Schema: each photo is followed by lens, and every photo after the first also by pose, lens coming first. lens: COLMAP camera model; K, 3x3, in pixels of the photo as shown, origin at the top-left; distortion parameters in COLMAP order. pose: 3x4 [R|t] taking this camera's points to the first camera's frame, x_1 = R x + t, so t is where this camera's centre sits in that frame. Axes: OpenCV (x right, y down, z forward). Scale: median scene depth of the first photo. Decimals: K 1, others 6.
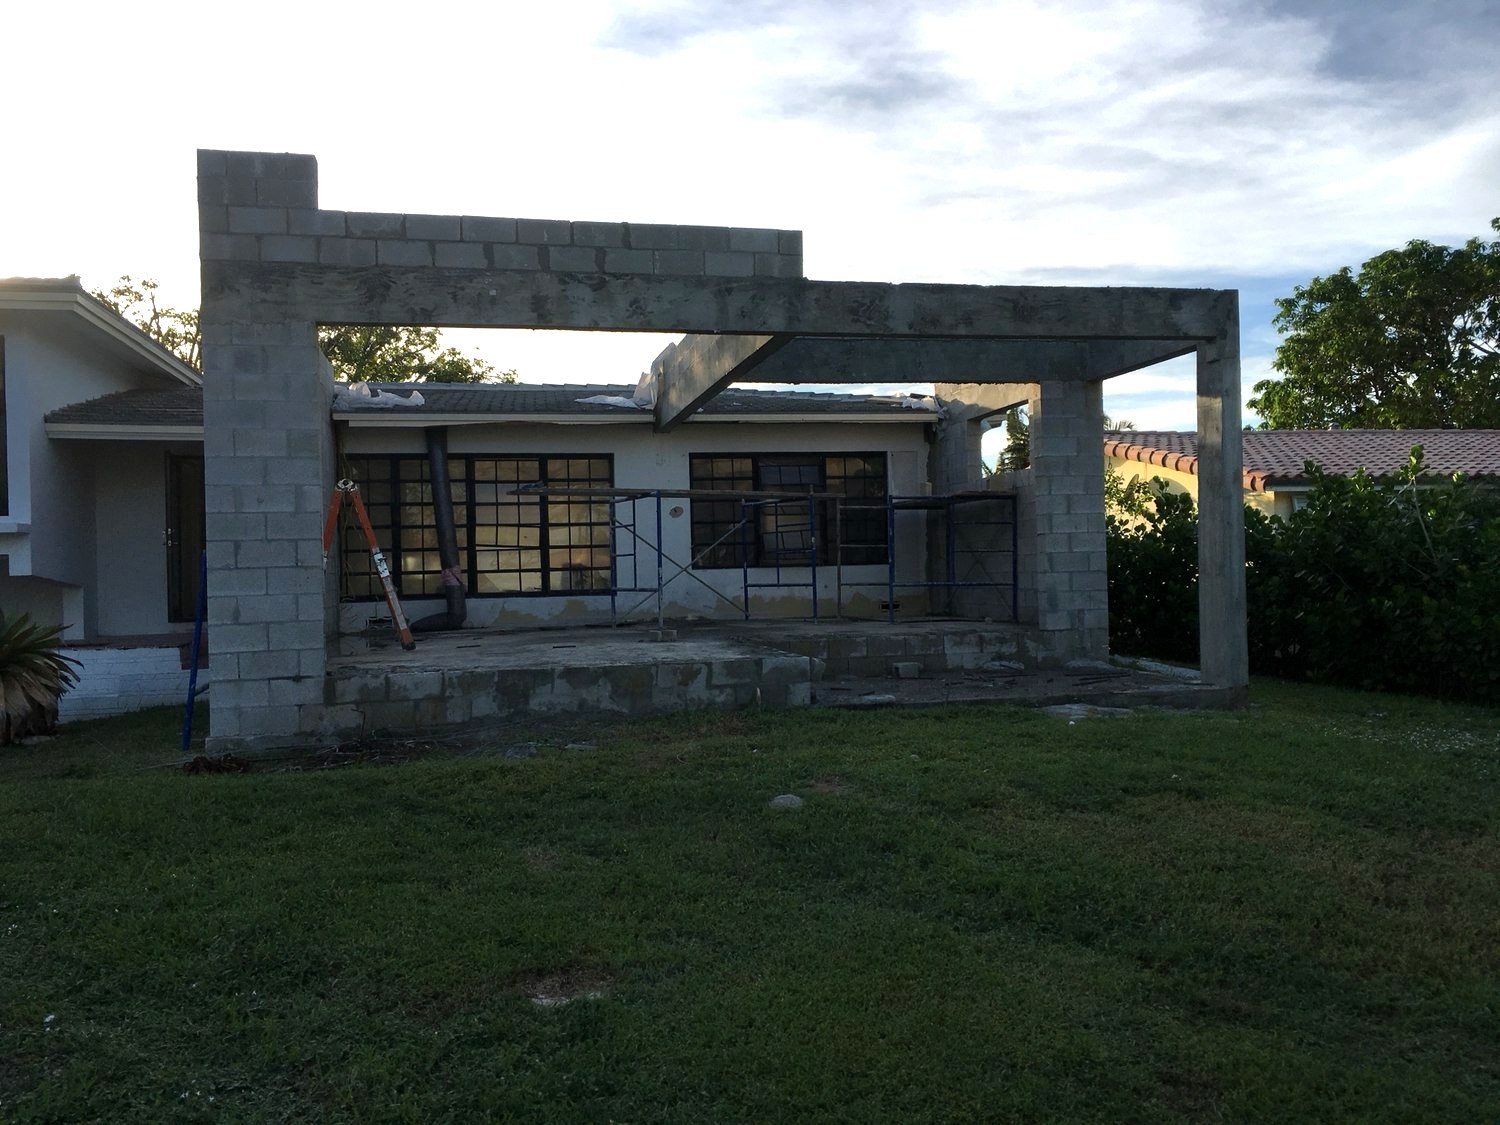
lens RADIAL K [[1241.9, 0, 750.0], [0, 1241.9, 562.5], [0, 0, 1]] dist [0.000552, -0.003319]
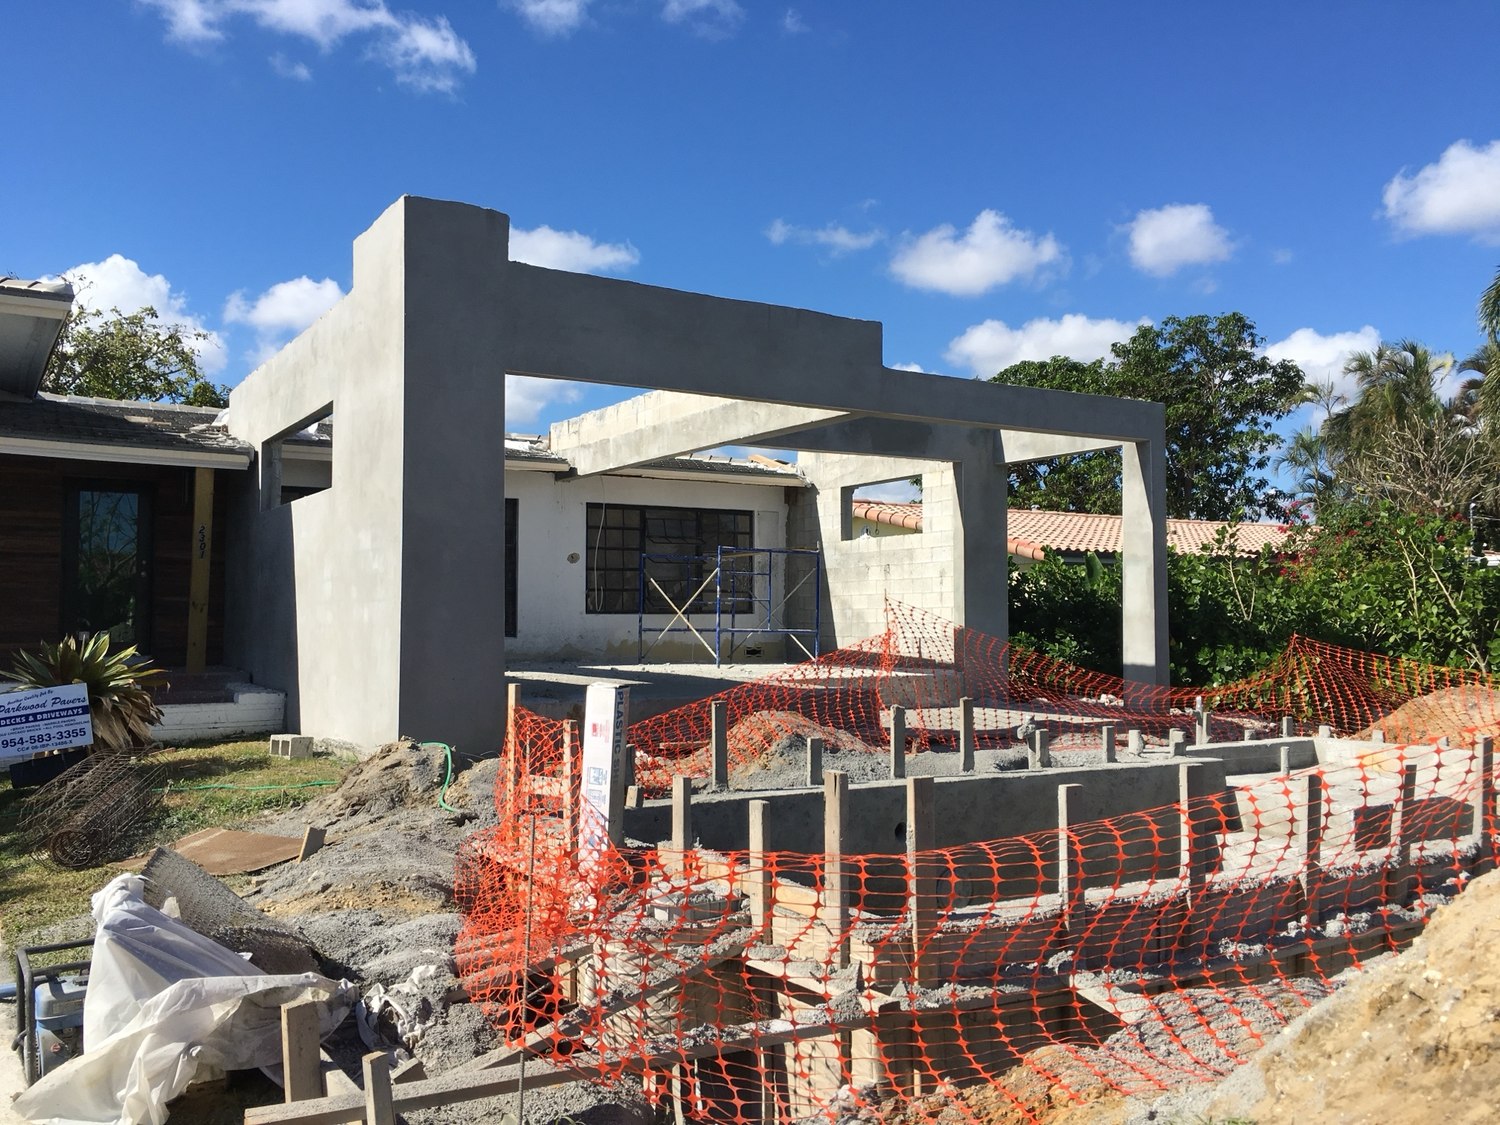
lens RADIAL K [[1241.9, 0, 750.0], [0, 1241.9, 562.5], [0, 0, 1]] dist [0.000552, -0.003319]
pose [[0.943764, 0.036667, 0.328581, -0.325420], [-0.022368, 0.998635, -0.047195, 0.011023], [-0.329863, 0.037191, 0.943296, -0.042523]]
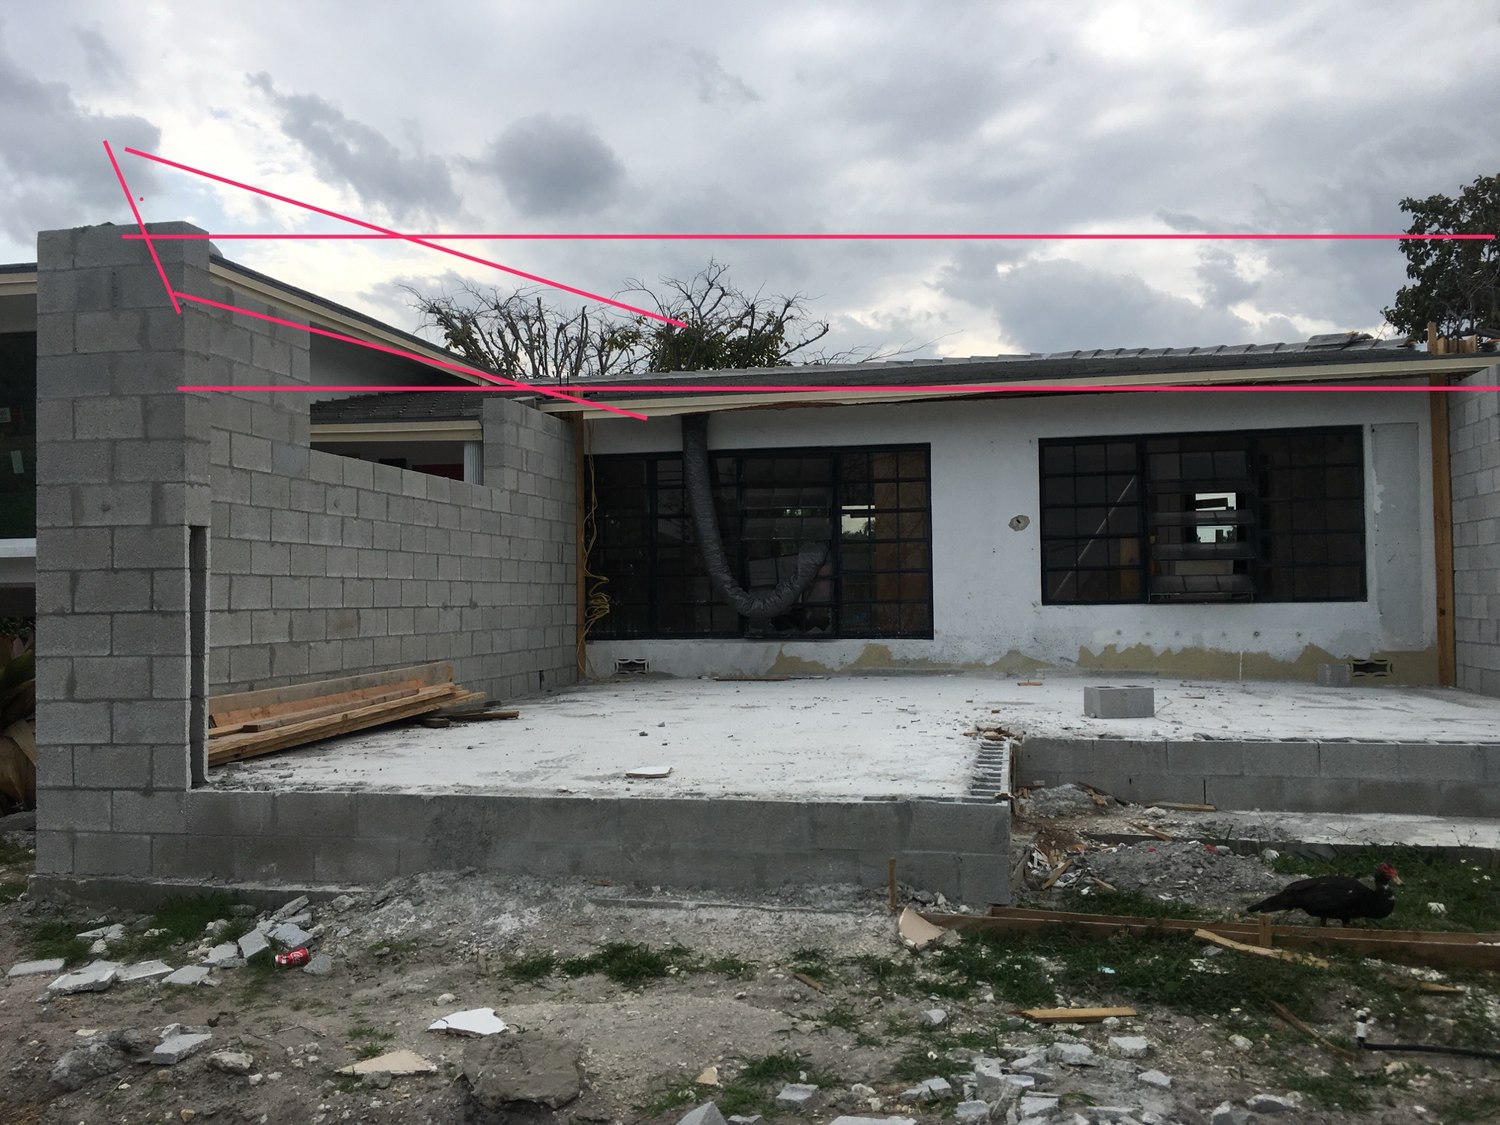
lens RADIAL K [[1241.9, 0, 750.0], [0, 1241.9, 562.5], [0, 0, 1]] dist [0.000552, -0.003319]
pose [[0.910963, 0.004830, -0.412460, 0.112607], [-0.009657, 0.999907, -0.009619, -0.012433], [0.412376, 0.012746, 0.910925, 0.366102]]
